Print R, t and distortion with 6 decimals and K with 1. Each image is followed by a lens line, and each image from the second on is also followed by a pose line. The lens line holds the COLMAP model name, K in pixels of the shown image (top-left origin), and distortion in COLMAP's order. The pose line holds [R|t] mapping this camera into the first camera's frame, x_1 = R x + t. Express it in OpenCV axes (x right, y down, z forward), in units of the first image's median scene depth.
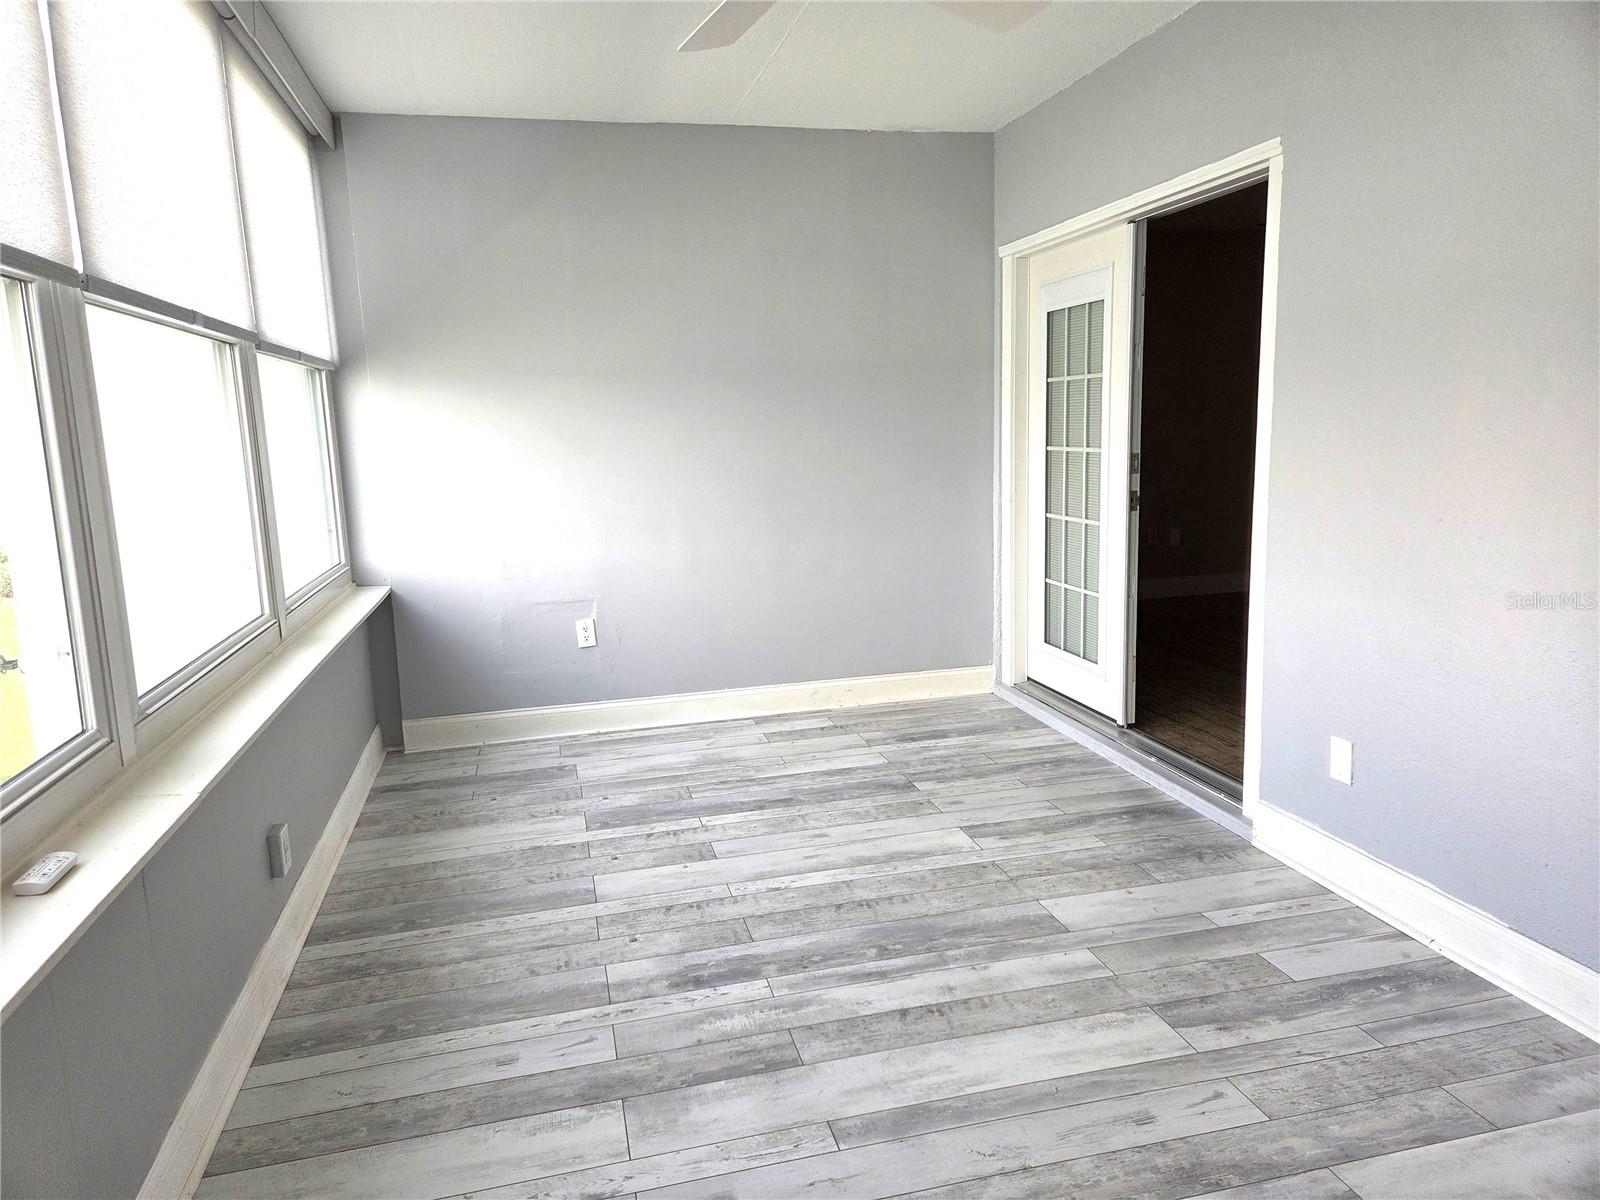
lens RADIAL K [[1072.5, 0, 793.4], [0, 1072.5, 601.4], [0, 0, 1]] dist [0.069840, -0.061116]
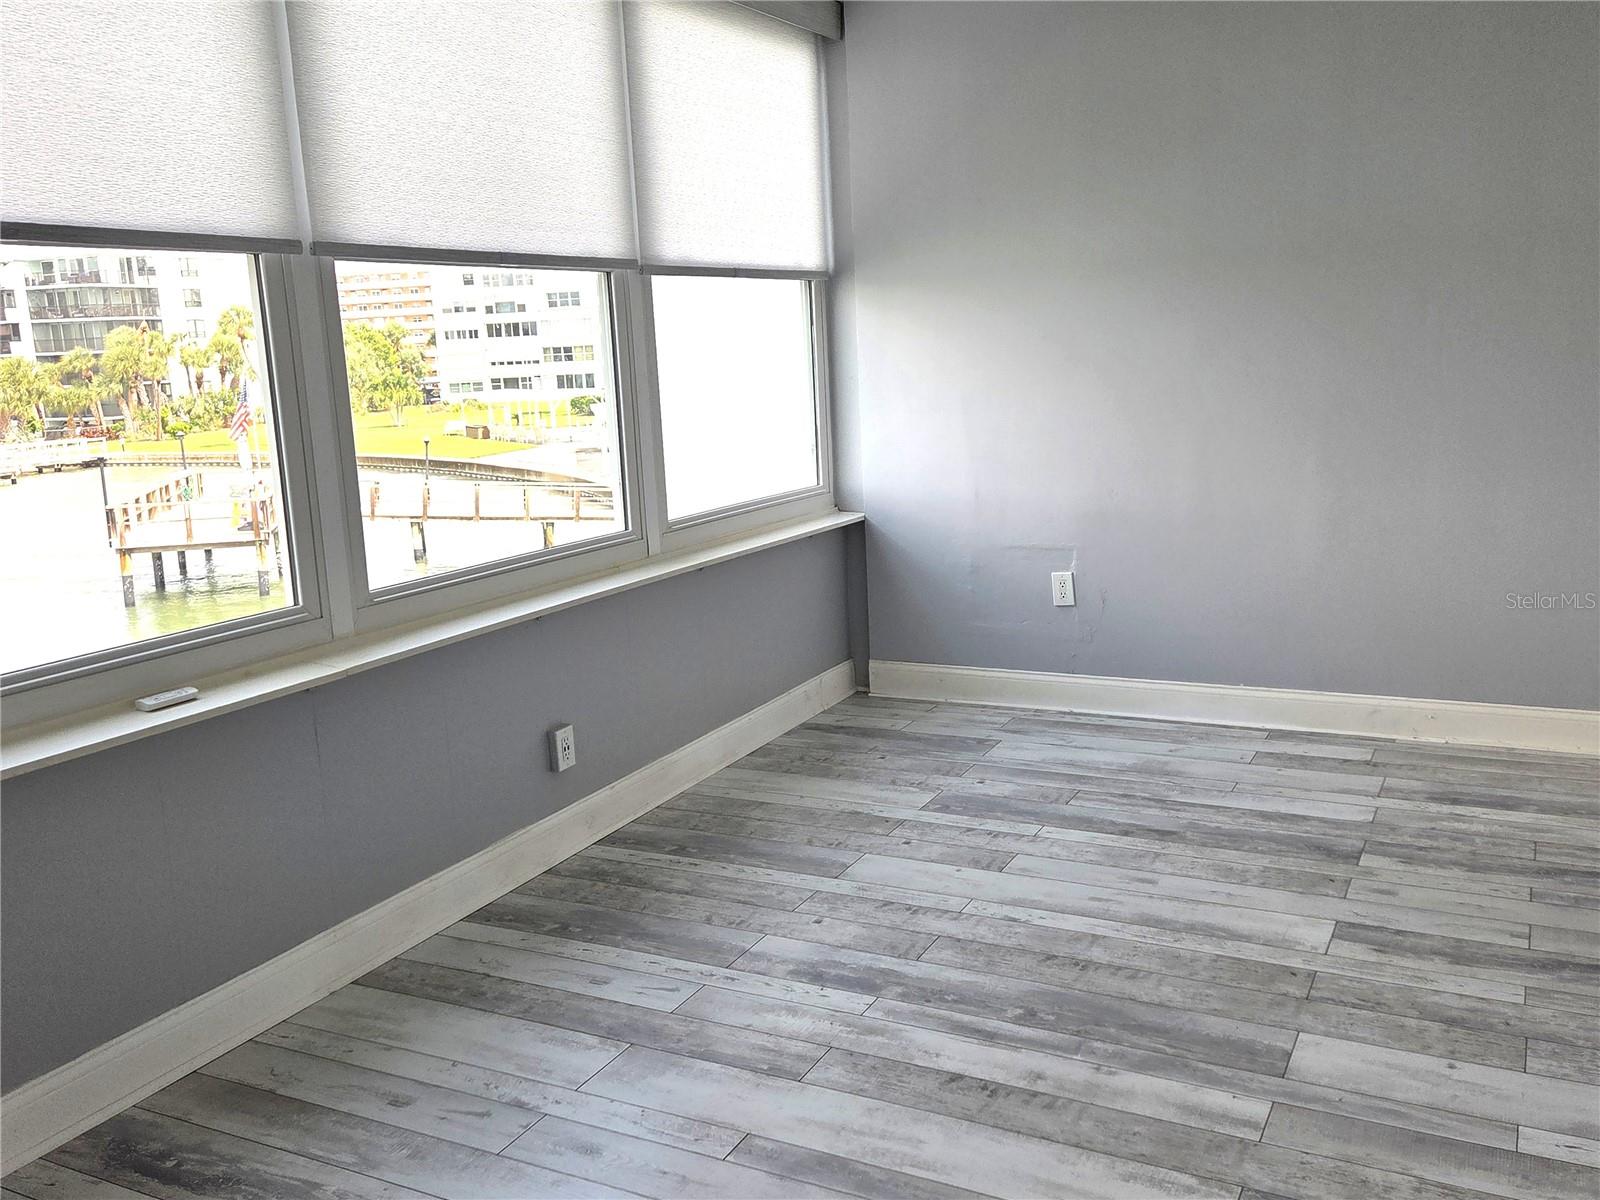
lens RADIAL K [[1393.2, 0, 786.5], [0, 1393.2, 591.5], [0, 0, 1]] dist [0.067635, -0.049312]
pose [[0.750785, 0.116666, -0.650162, 0.459332], [-0.089788, 0.993168, 0.074532, -0.039055], [0.654416, 0.002419, 0.756131, 0.074282]]
